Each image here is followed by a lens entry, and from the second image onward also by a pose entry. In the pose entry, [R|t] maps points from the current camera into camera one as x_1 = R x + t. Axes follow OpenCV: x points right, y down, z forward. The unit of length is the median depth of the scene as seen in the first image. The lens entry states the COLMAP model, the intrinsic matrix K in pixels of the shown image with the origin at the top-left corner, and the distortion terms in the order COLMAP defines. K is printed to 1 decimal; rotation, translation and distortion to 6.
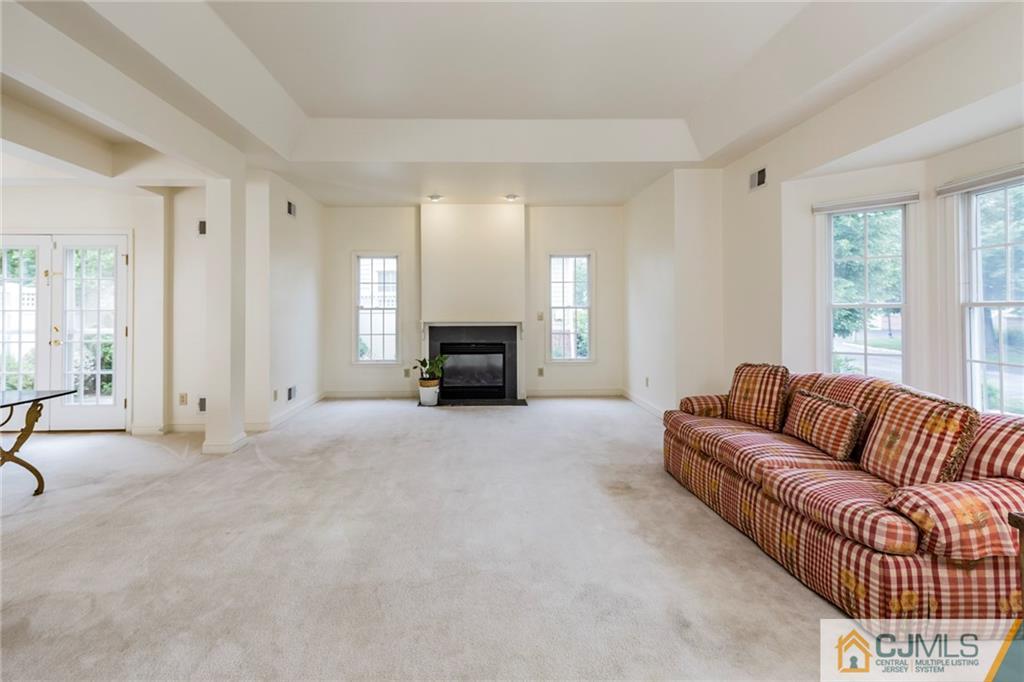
lens RADIAL K [[503.1, 0, 479.7], [0, 503.1, 308.0], [0, 0, 1]] dist [0.018216, -0.000993]
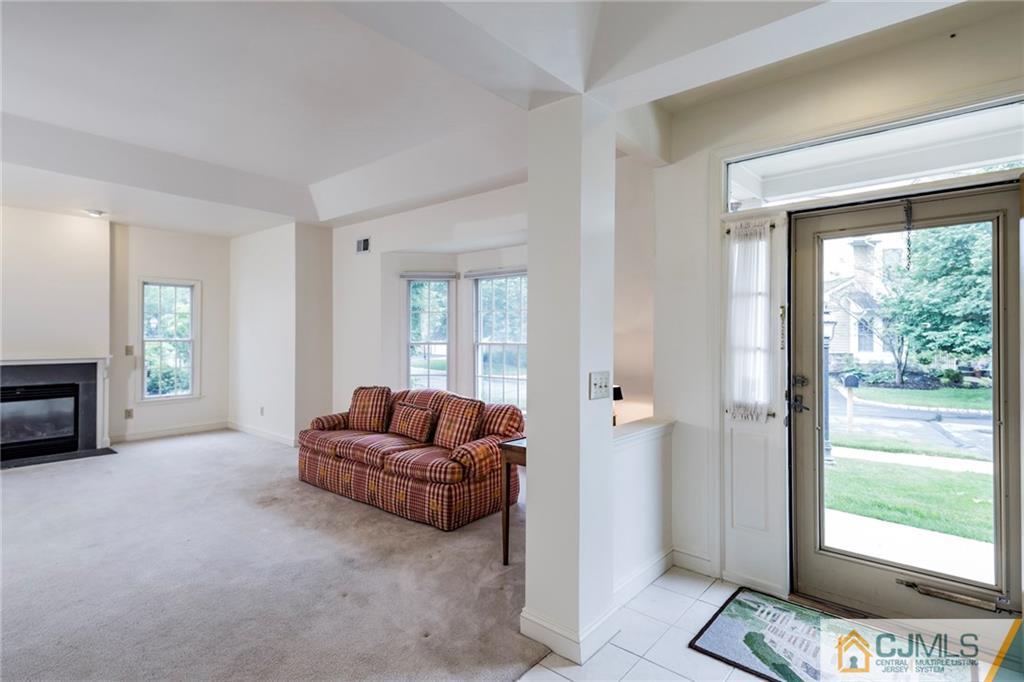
lens RADIAL K [[511.3, 0, 516.5], [0, 511.3, 336.4], [0, 0, 1]] dist [0.022135, -0.000284]
pose [[0.651320, 0.005343, 0.758785, -0.272366], [-0.009286, 0.999956, 0.000930, -0.034224], [-0.758747, -0.007652, 0.651341, -0.229137]]
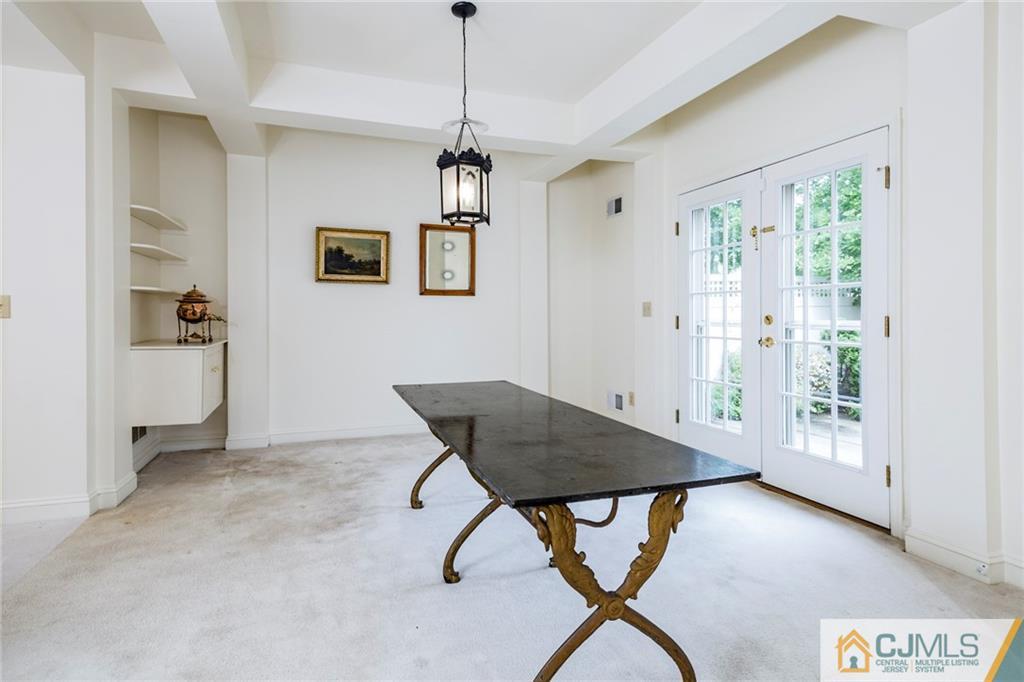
lens RADIAL K [[503.1, 0, 479.7], [0, 503.1, 308.0], [0, 0, 1]] dist [0.018216, -0.000993]
pose [[0.294510, -0.009772, -0.955598, -0.551096], [0.005059, 0.999950, -0.008666, 0.048129], [0.955635, -0.002282, 0.294545, 0.771199]]
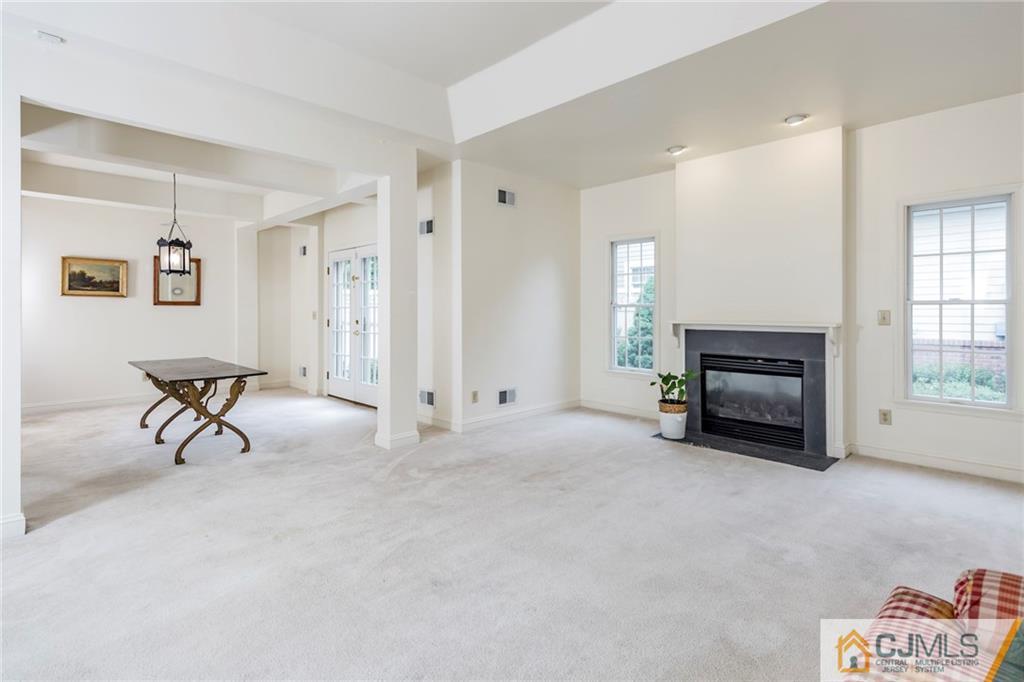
lens RADIAL K [[500.5, 0, 509.6], [0, 500.5, 306.7], [0, 0, 1]] dist [0.016463, 0.000191]
pose [[0.692081, -0.002274, -0.721816, 0.517967], [0.000940, 0.999997, -0.002249, 0.009934], [0.721819, 0.000878, 0.692081, 0.653868]]
